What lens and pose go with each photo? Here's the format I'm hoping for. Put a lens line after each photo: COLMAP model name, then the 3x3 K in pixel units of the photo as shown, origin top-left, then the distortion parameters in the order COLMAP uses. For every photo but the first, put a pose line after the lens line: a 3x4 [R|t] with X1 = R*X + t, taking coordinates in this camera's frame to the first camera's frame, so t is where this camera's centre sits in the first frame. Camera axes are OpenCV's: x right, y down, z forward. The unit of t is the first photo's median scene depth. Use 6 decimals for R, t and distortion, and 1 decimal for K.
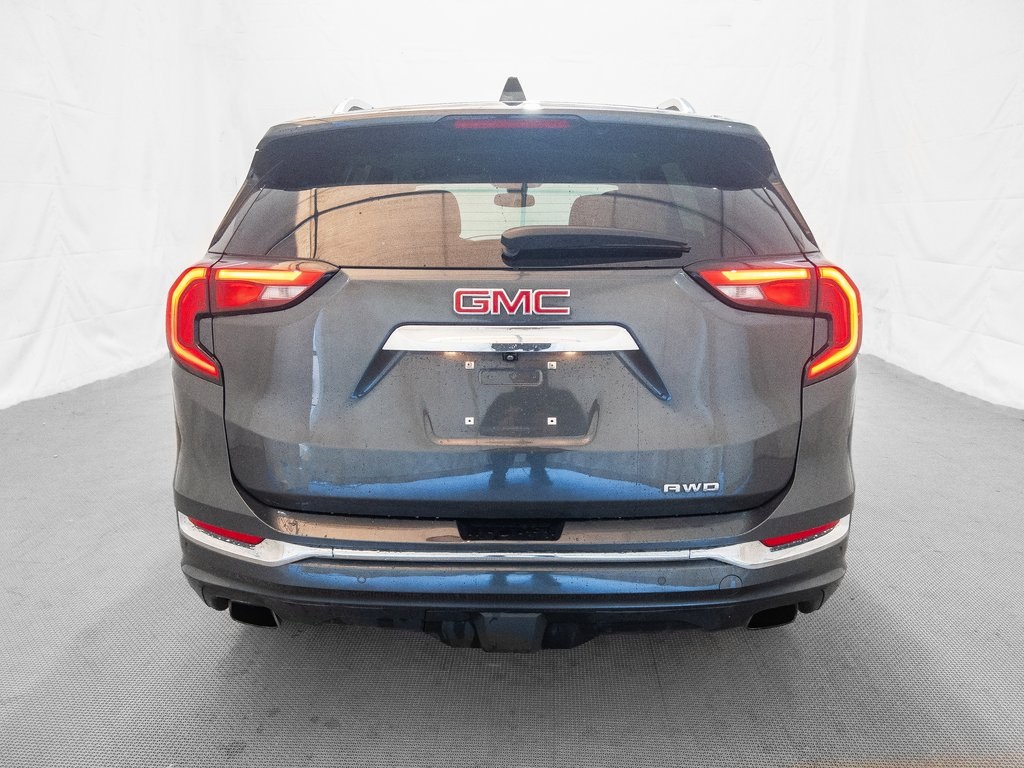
lens RADIAL K [[783.4, 0, 512.0], [0, 783.4, 384.0], [0, 0, 1]] dist [0.017921, 0.001931]
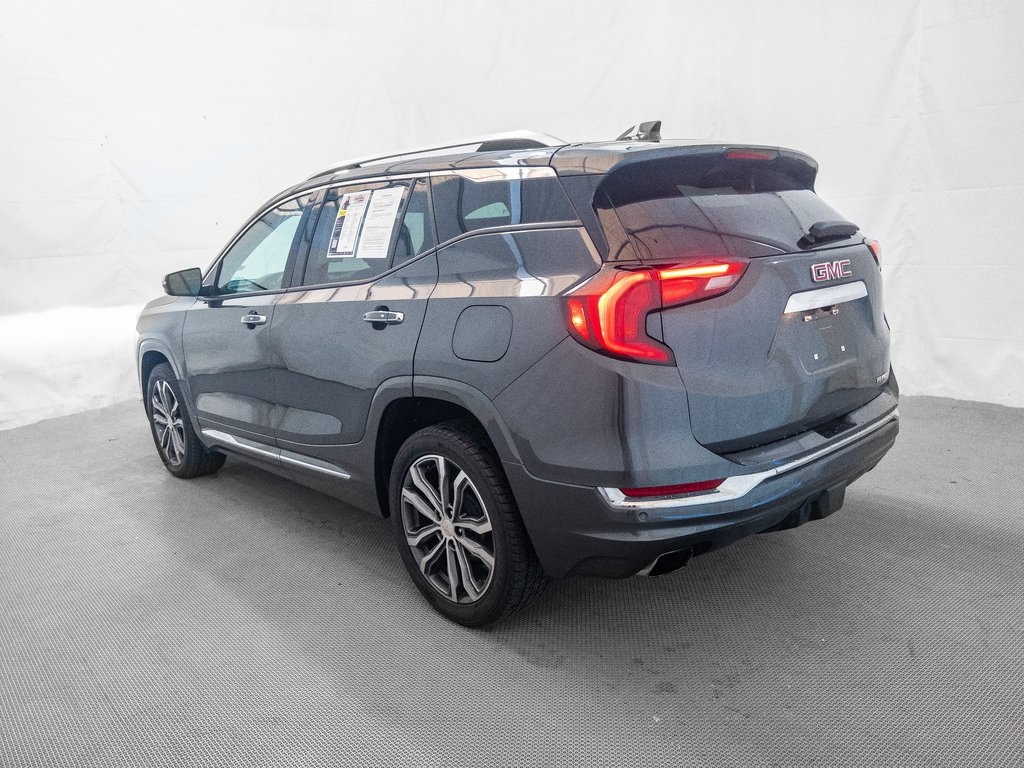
lens RADIAL K [[783.4, 0, 512.0], [0, 783.4, 384.0], [0, 0, 1]] dist [0.017921, 0.001931]
pose [[0.732520, -0.176426, 0.657487, -1.417532], [0.210100, 0.977274, 0.028158, -0.060717], [-0.647513, 0.117512, 0.752940, 0.269670]]
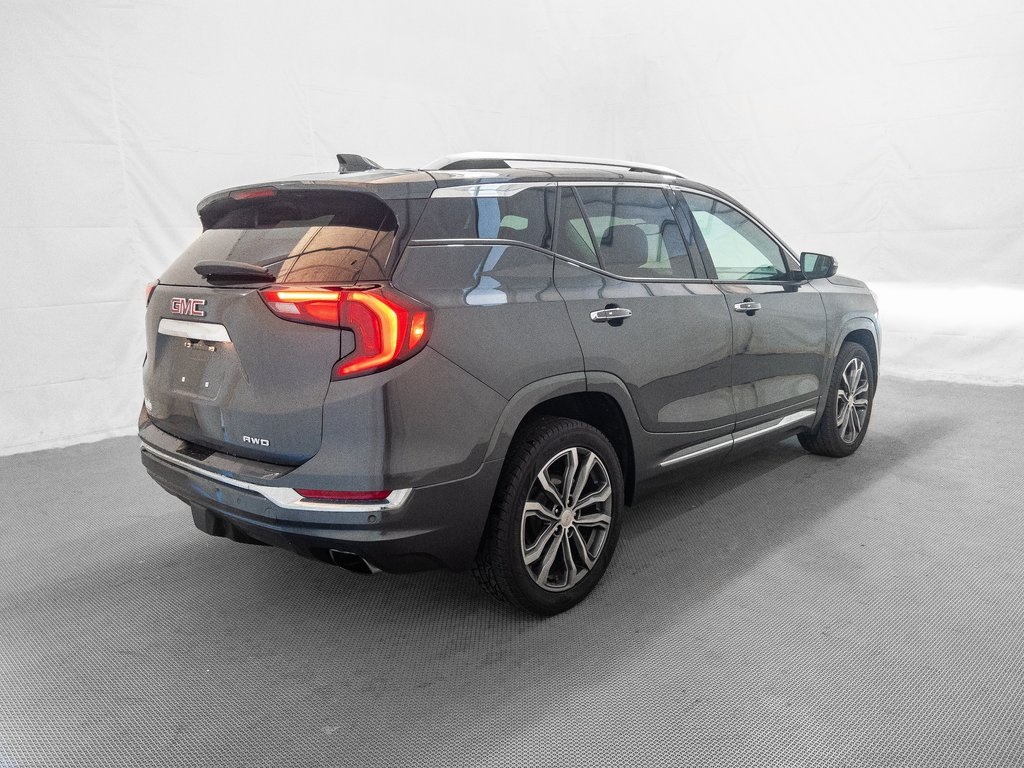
lens RADIAL K [[783.4, 0, 512.0], [0, 783.4, 384.0], [0, 0, 1]] dist [0.017921, 0.001931]
pose [[0.859869, 0.098254, -0.500971, 1.167527], [-0.123496, 0.992193, -0.017374, -0.004424], [0.495353, 0.076807, 0.865290, -0.018198]]
